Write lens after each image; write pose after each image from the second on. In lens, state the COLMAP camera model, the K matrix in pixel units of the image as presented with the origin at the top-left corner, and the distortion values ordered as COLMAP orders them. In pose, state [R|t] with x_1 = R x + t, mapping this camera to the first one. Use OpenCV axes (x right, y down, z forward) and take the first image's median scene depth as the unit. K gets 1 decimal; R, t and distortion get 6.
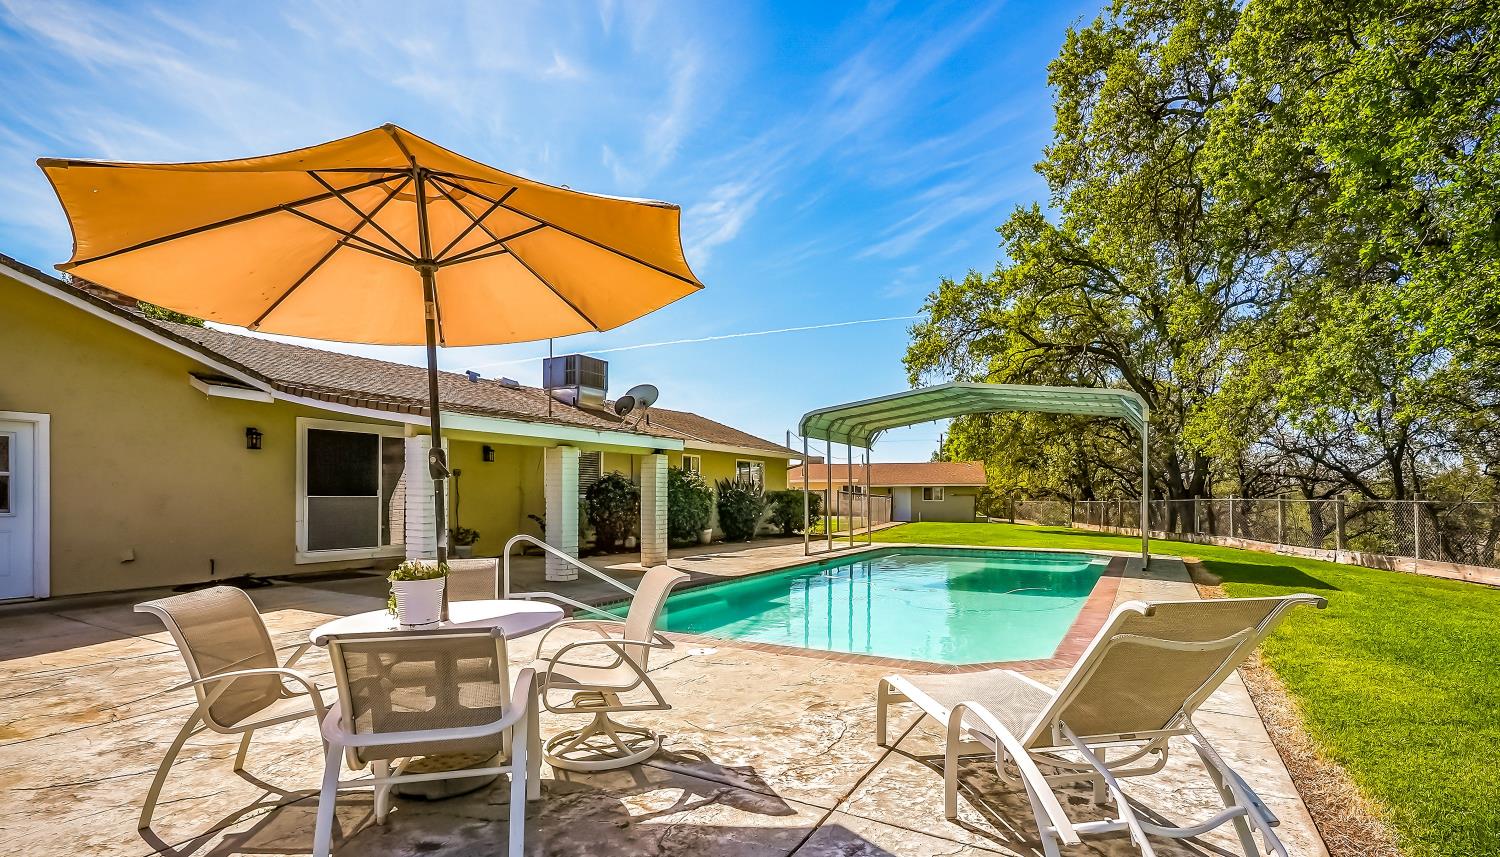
lens RADIAL K [[702.5, 0, 748.9], [0, 702.5, 492.7], [0, 0, 1]] dist [0.000011, 0.001330]
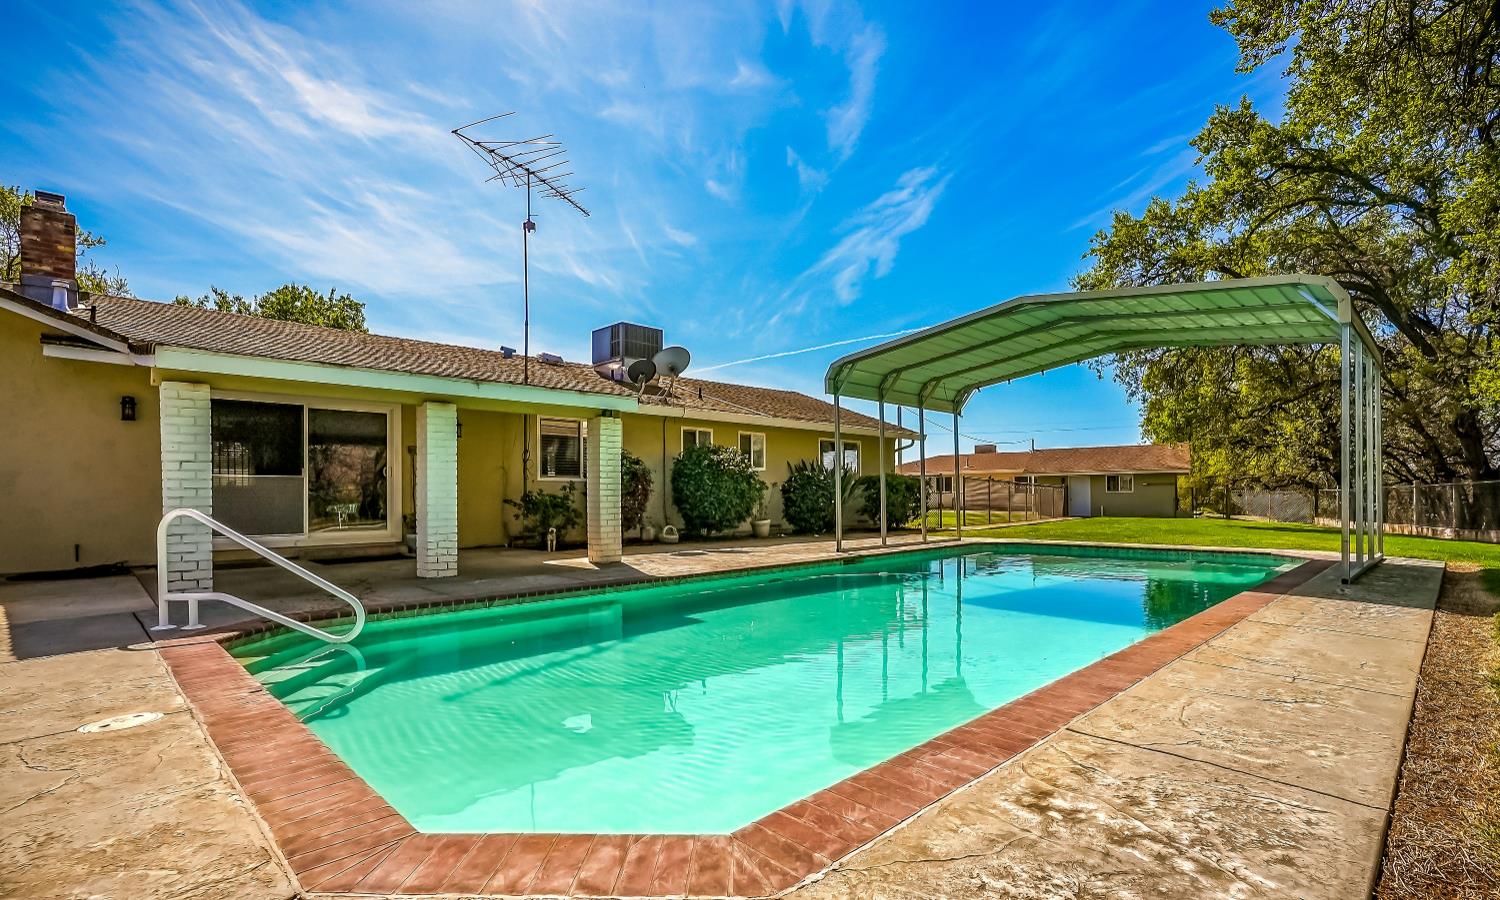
lens RADIAL K [[699.4, 0, 751.4], [0, 699.4, 496.3], [0, 0, 1]] dist [-0.001269, 0.000647]
pose [[0.962046, -0.007323, -0.272788, 0.068081], [0.009217, 0.999942, 0.005660, 0.008359], [0.272730, -0.007960, 0.962058, 0.084131]]
